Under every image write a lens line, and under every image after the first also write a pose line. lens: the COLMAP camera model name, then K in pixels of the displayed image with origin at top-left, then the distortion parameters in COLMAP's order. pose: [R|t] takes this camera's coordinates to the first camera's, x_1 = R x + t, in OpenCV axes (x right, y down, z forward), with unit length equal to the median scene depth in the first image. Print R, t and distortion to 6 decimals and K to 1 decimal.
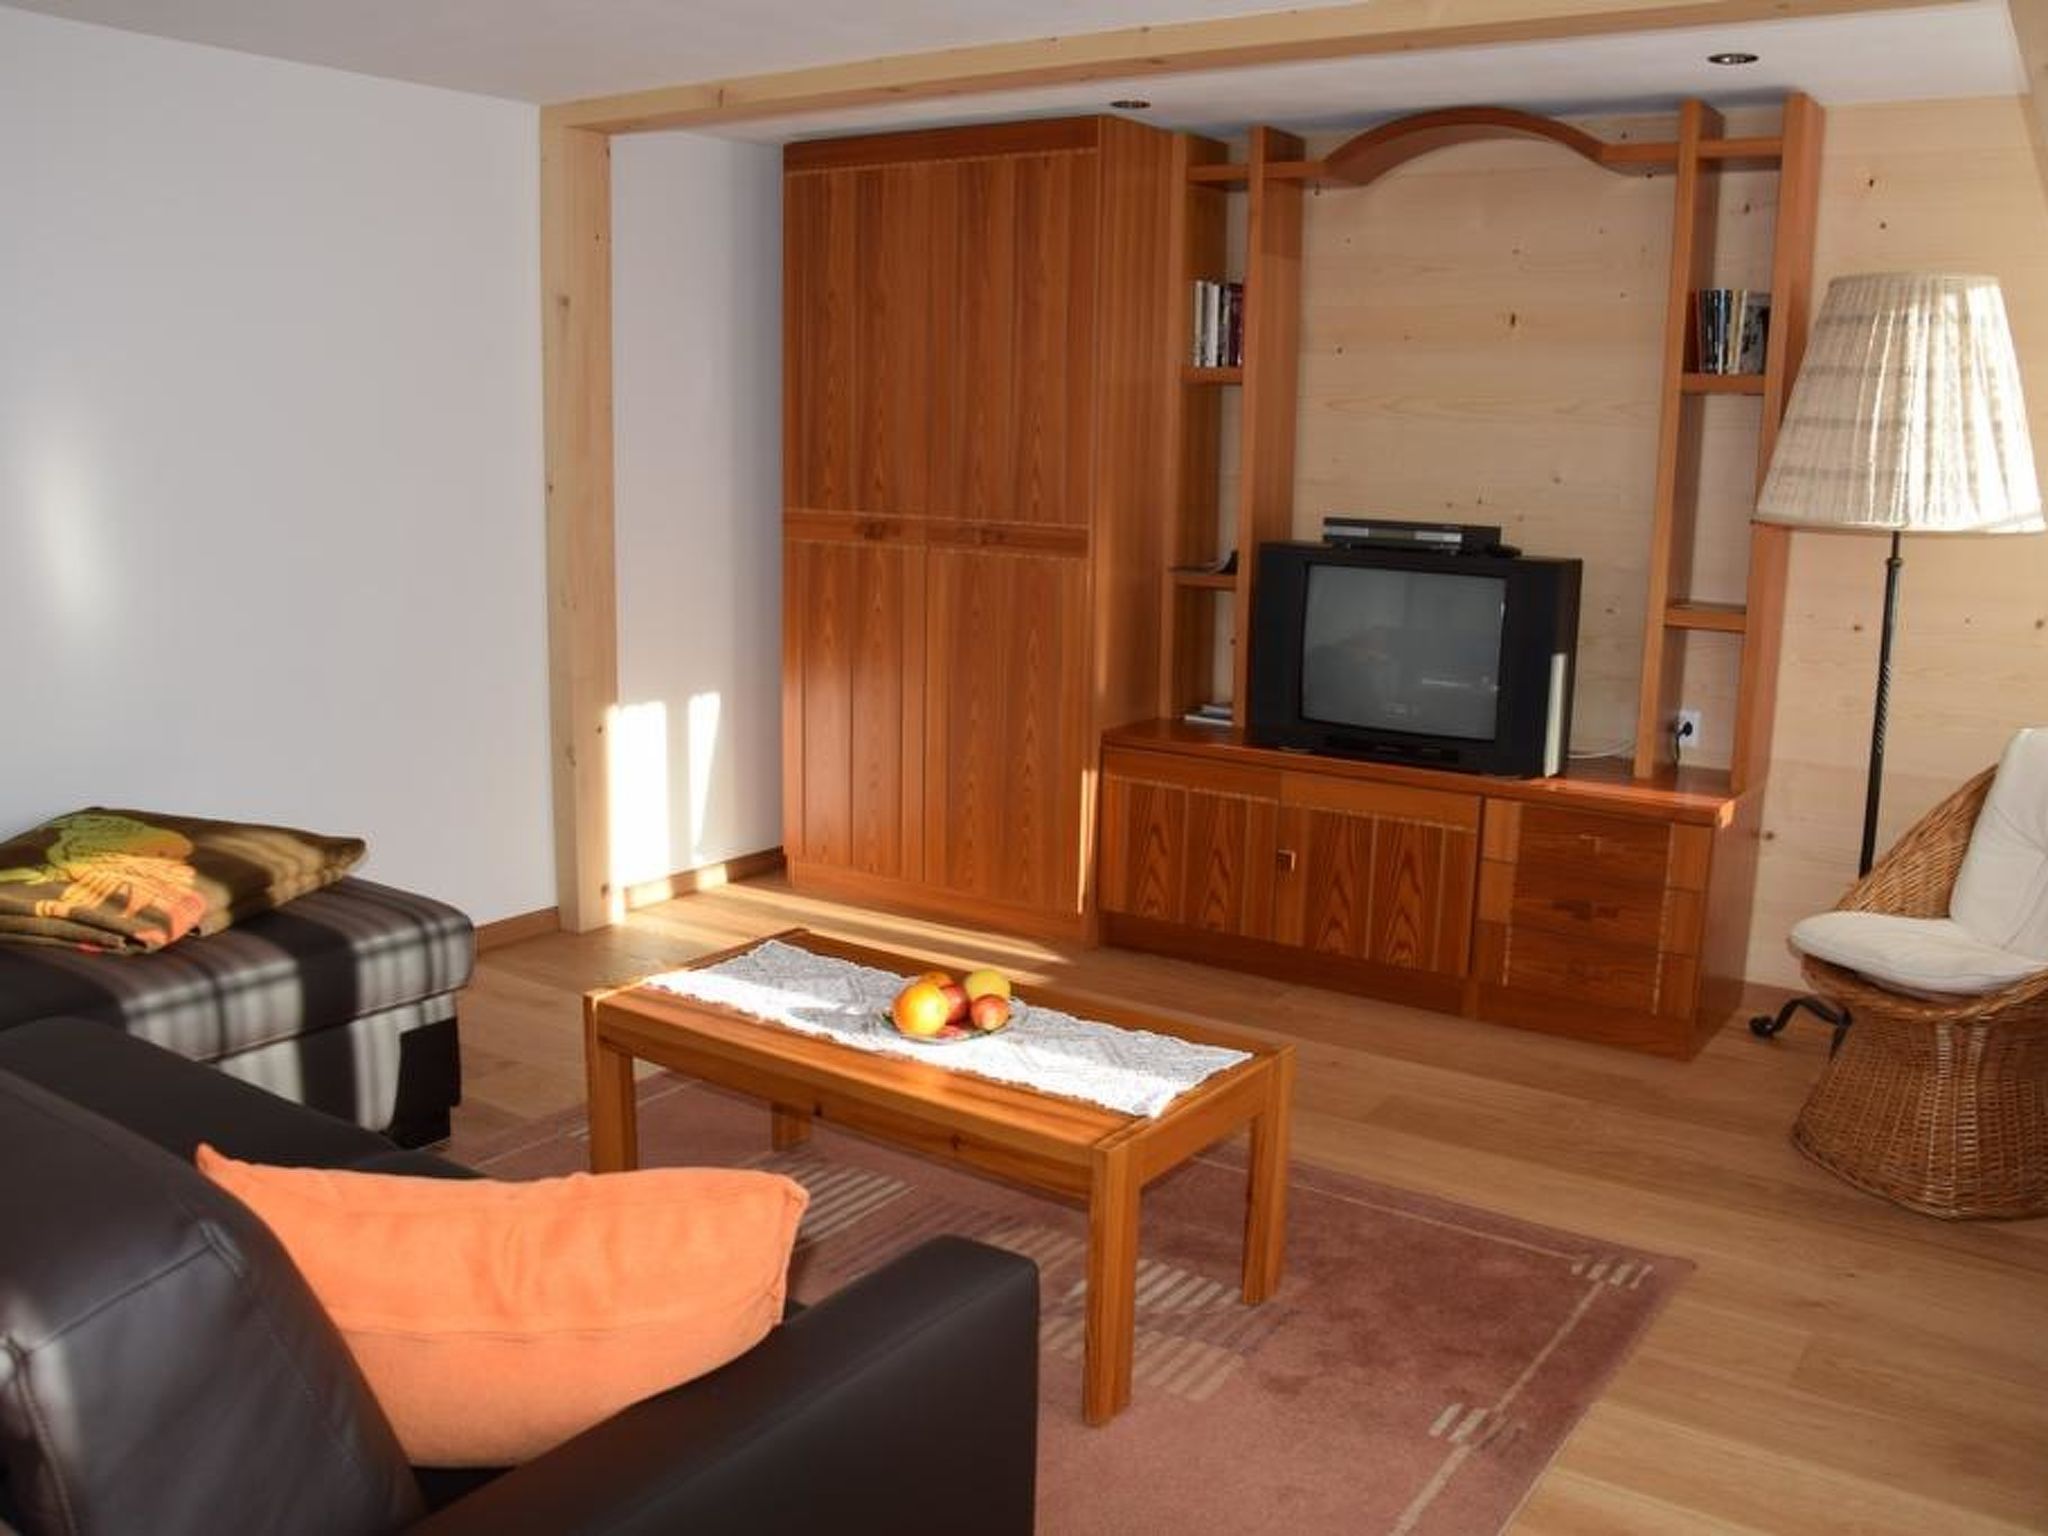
lens RADIAL K [[1807.3, 0, 1028.3], [0, 1807.3, 803.5], [0, 0, 1]] dist [-0.158995, 0.127040]
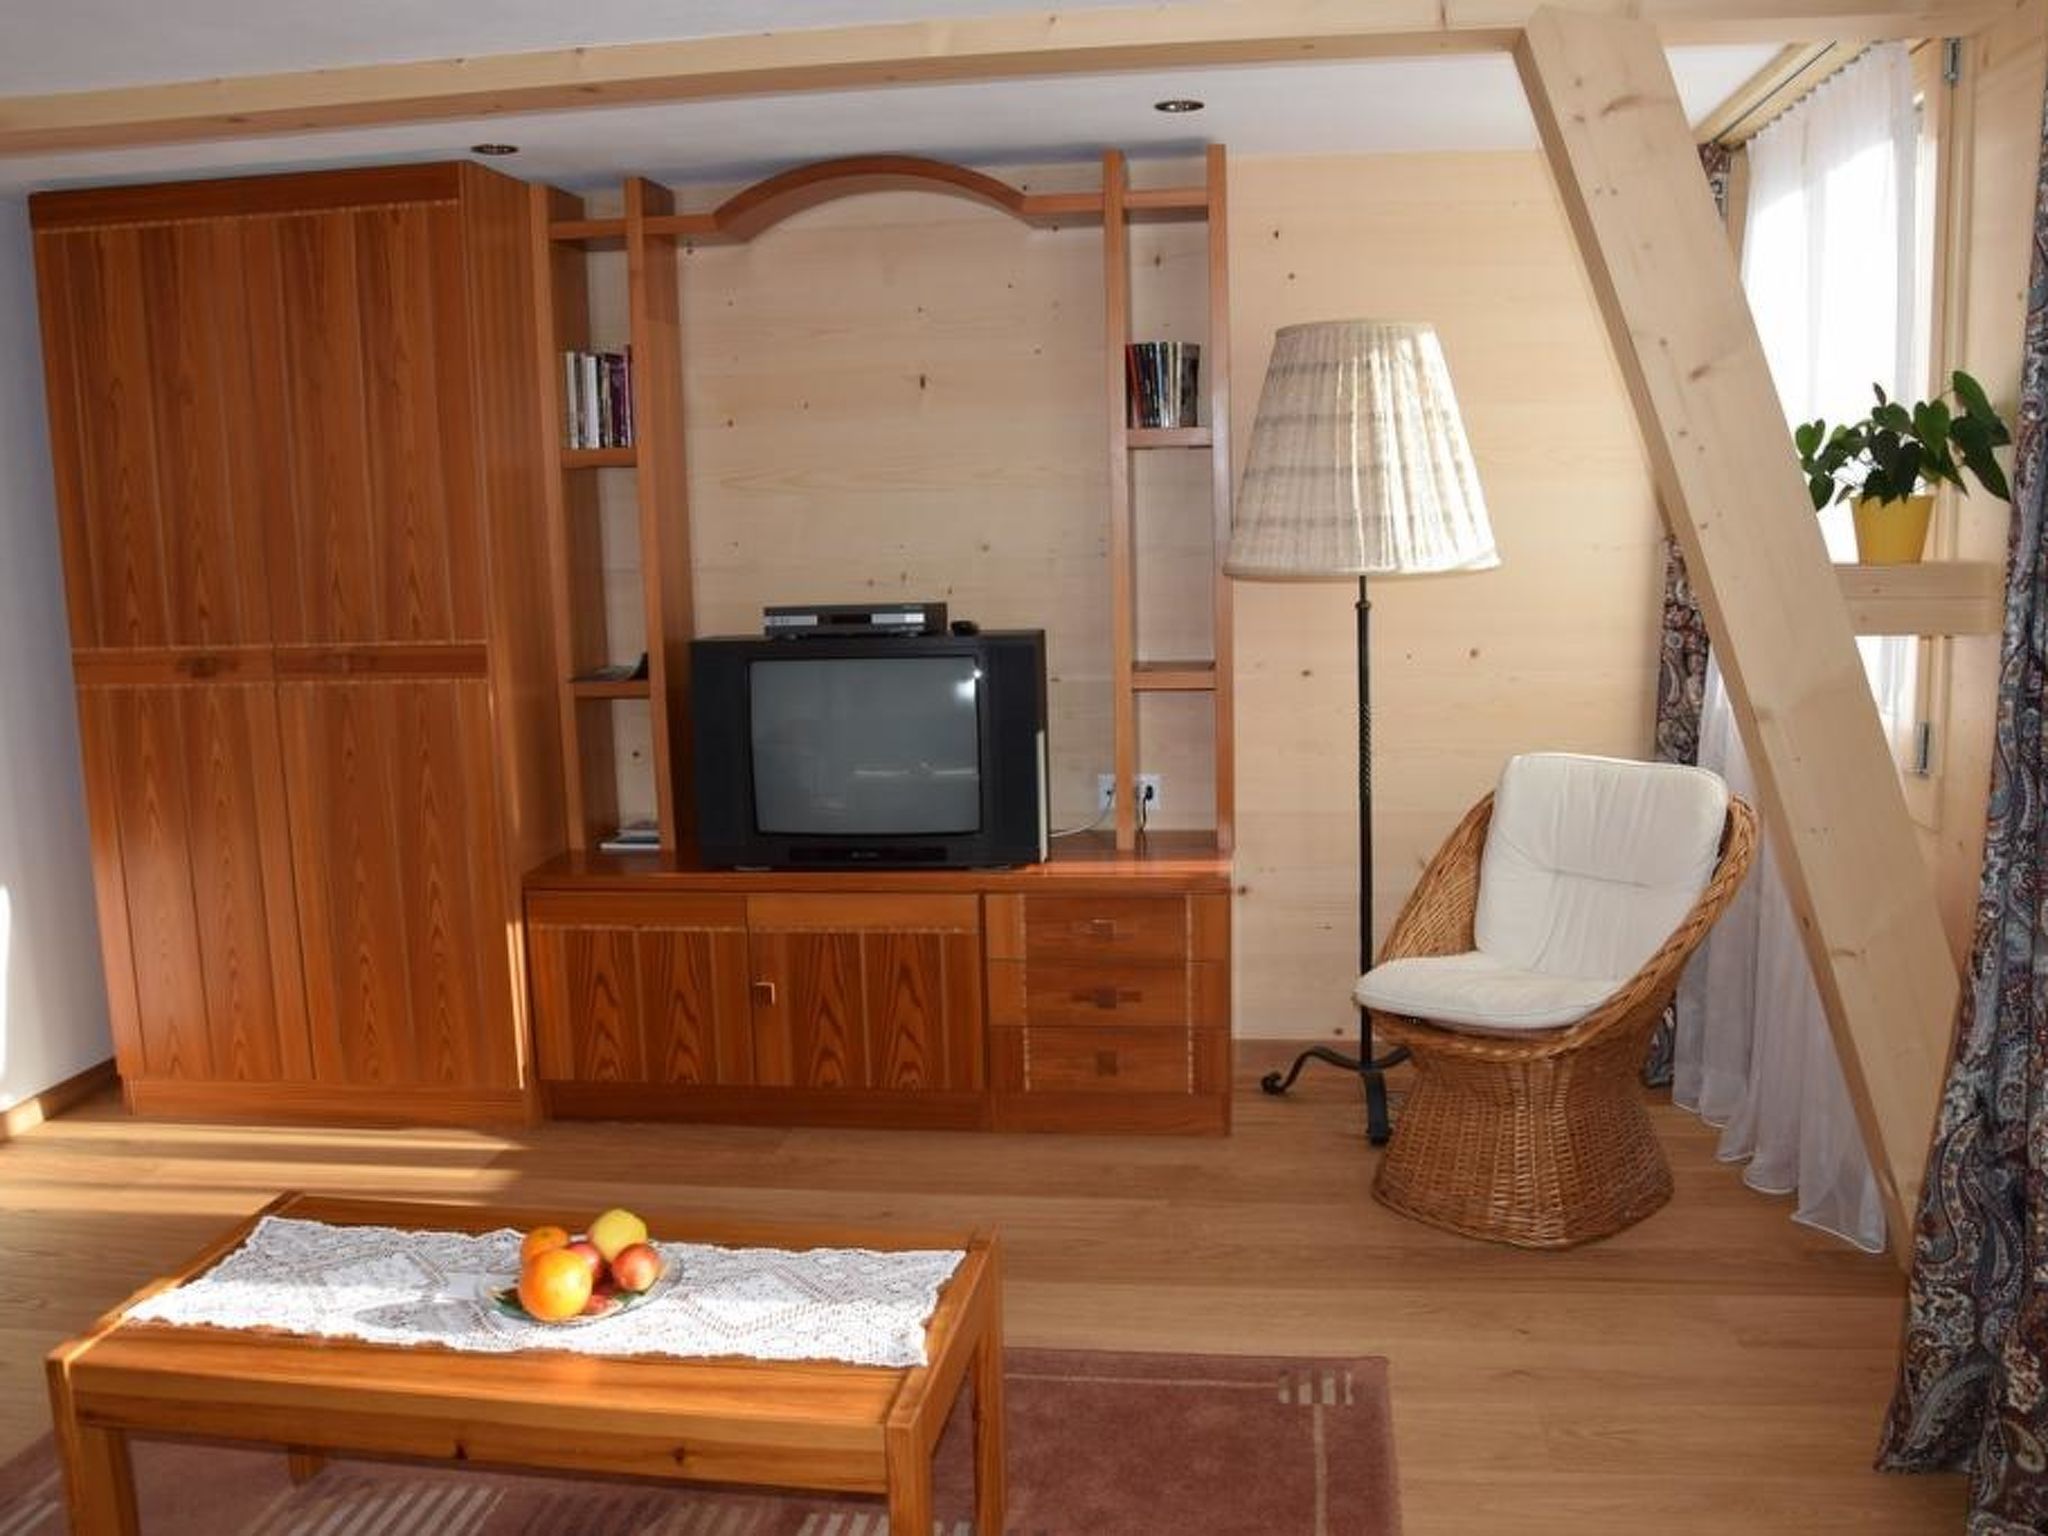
lens RADIAL K [[1807.3, 0, 1028.3], [0, 1807.3, 803.5], [0, 0, 1]] dist [-0.158995, 0.127040]
pose [[0.892527, -0.117008, 0.435551, -0.122779], [0.135477, 0.990714, -0.011470, -0.035222], [-0.430164, 0.069244, 0.900091, 0.144297]]
